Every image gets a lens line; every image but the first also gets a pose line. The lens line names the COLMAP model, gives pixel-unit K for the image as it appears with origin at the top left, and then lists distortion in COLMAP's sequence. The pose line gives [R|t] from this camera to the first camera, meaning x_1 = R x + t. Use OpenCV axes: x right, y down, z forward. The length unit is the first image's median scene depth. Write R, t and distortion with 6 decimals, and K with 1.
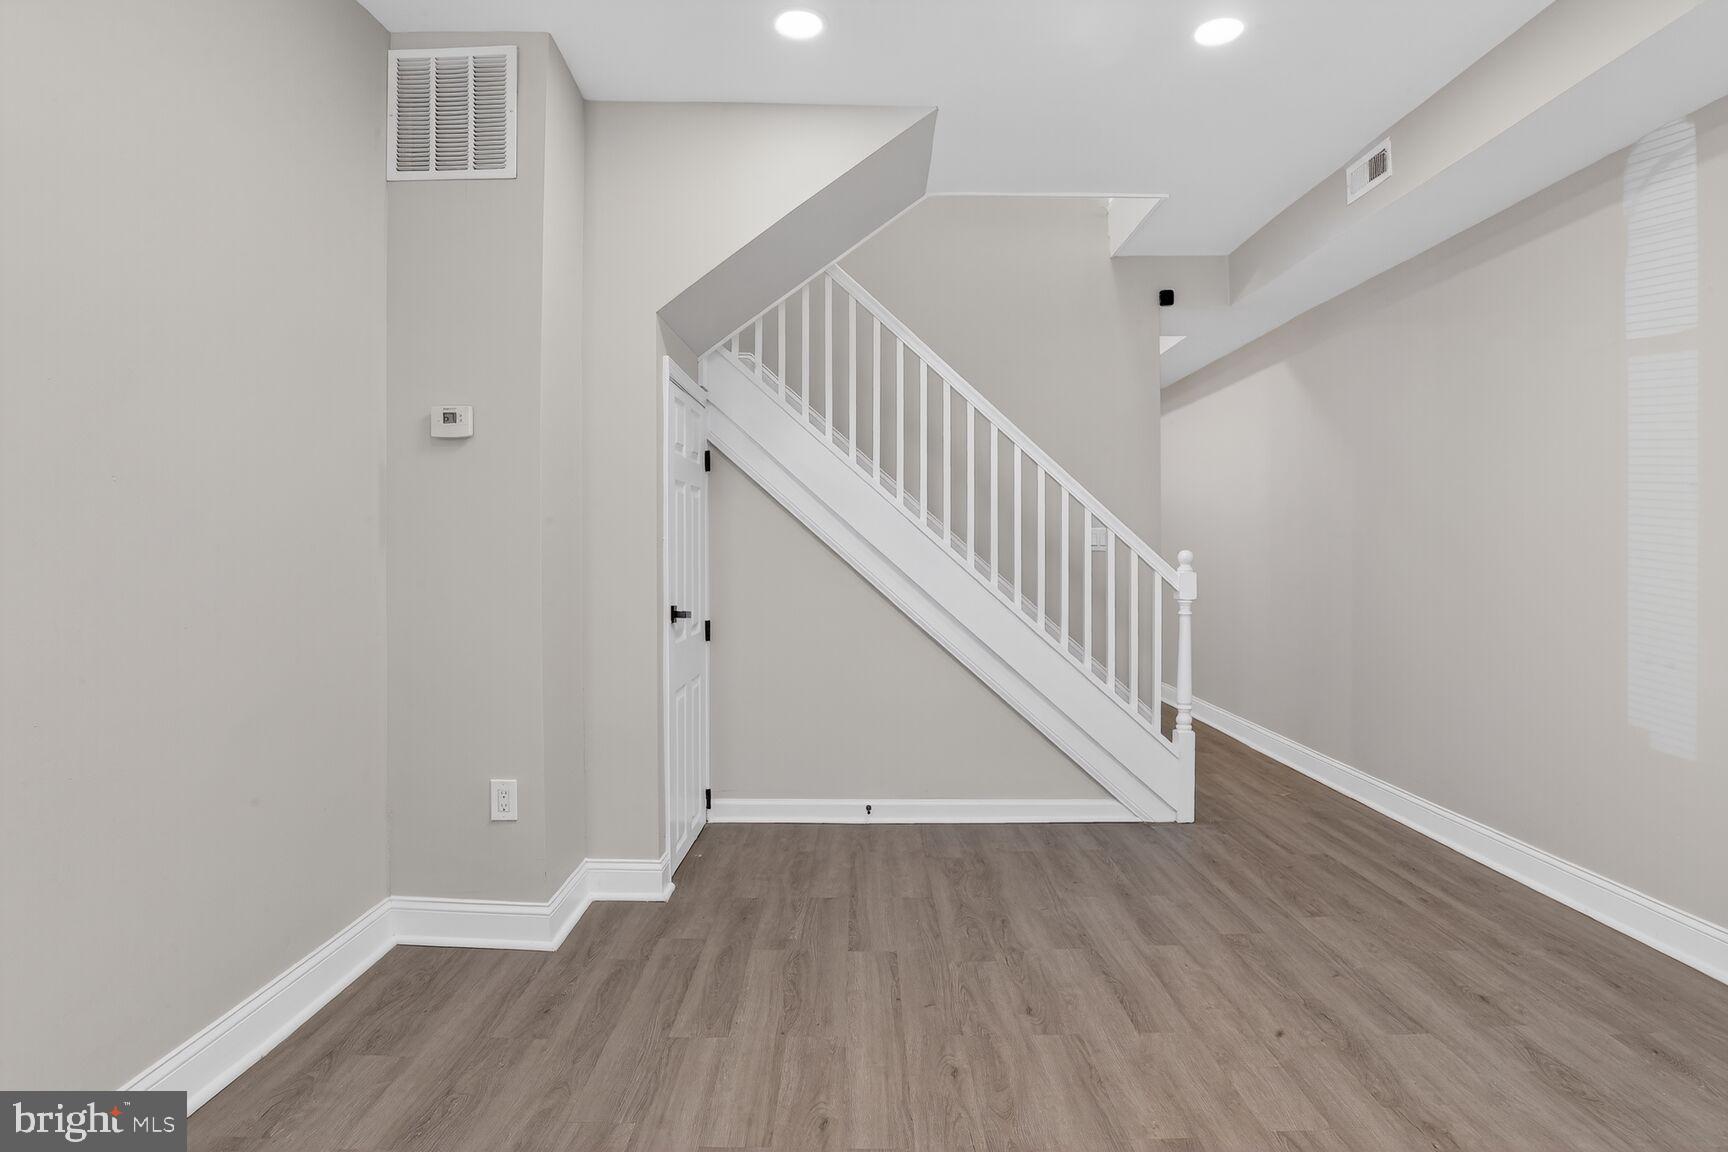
lens RADIAL K [[901.6, 0, 838.4], [0, 901.6, 542.6], [0, 0, 1]] dist [-0.044644, 0.004251]
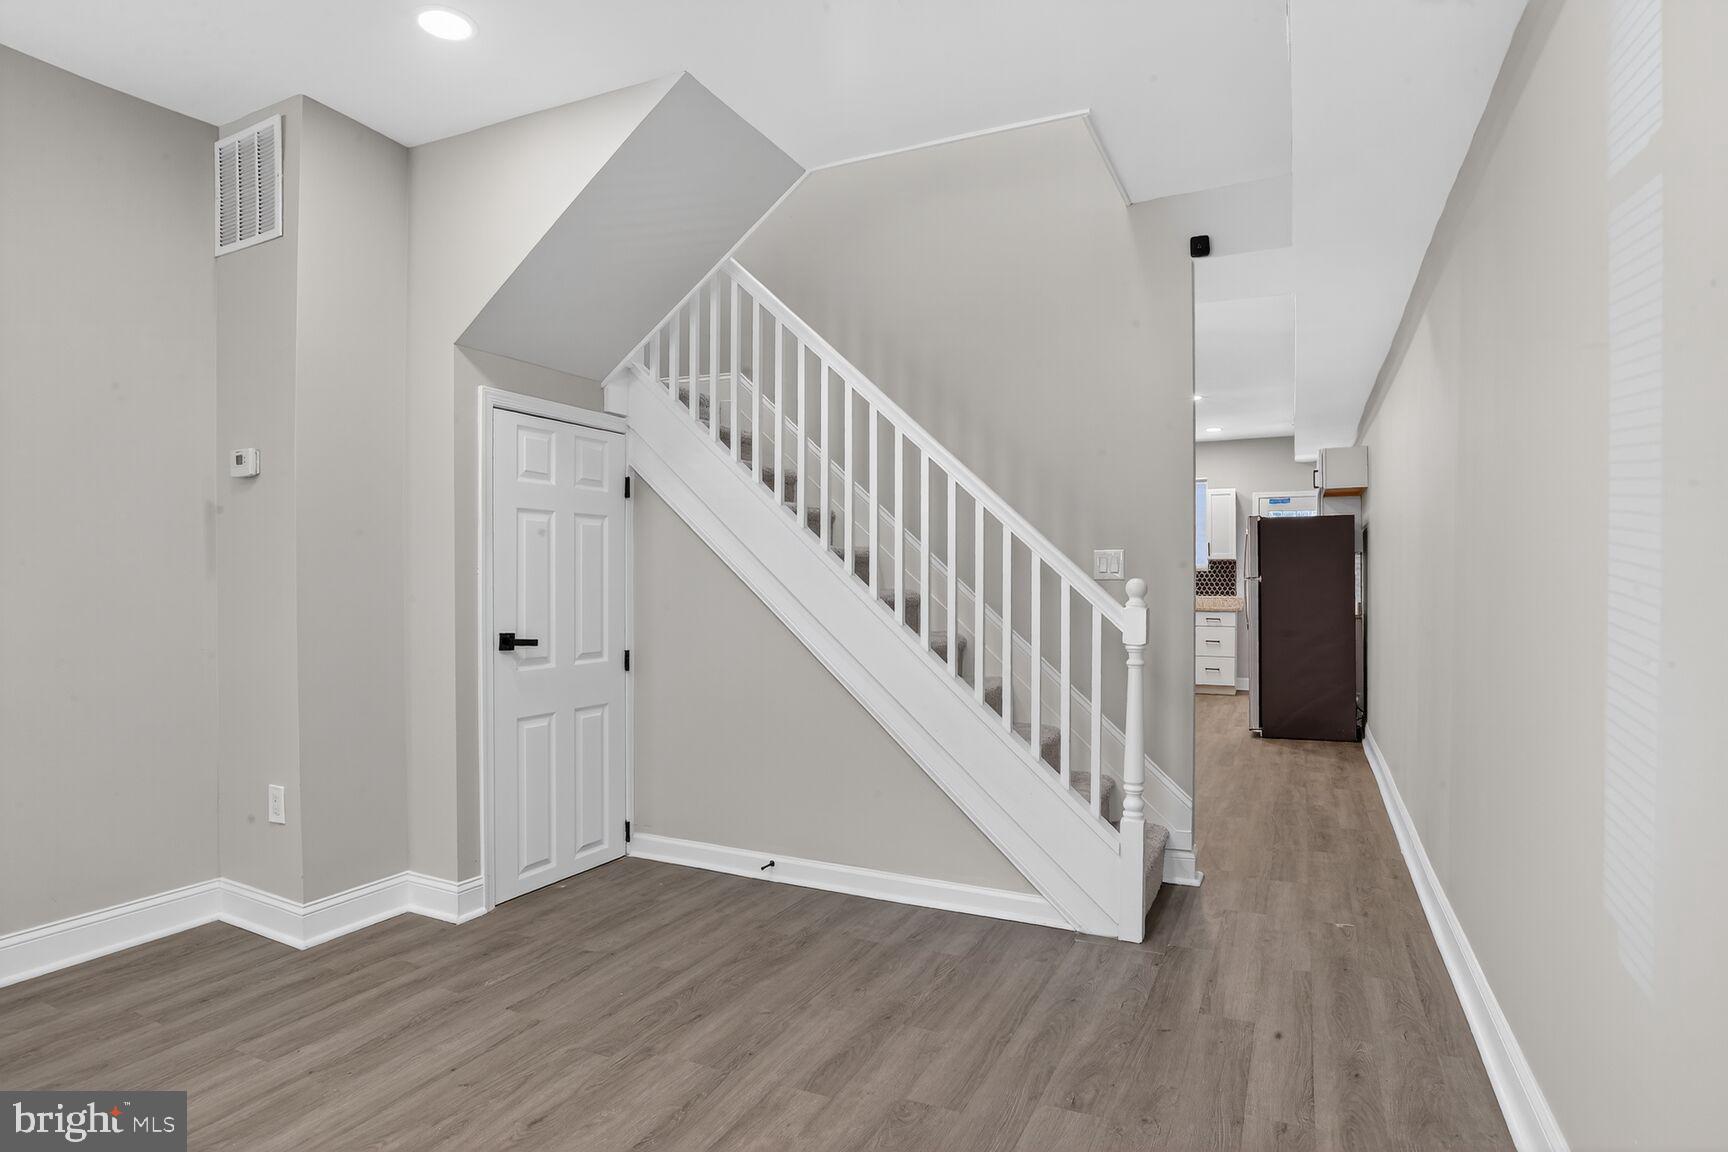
lens RADIAL K [[901.6, 0, 862.8], [0, 901.6, 580.8], [0, 0, 1]] dist [-0.044644, 0.004251]
pose [[0.902184, 0.001507, -0.431349, 0.633959], [0.001640, 0.999975, 0.006924, 0.005549], [0.431348, -0.006954, 0.902159, 0.283916]]
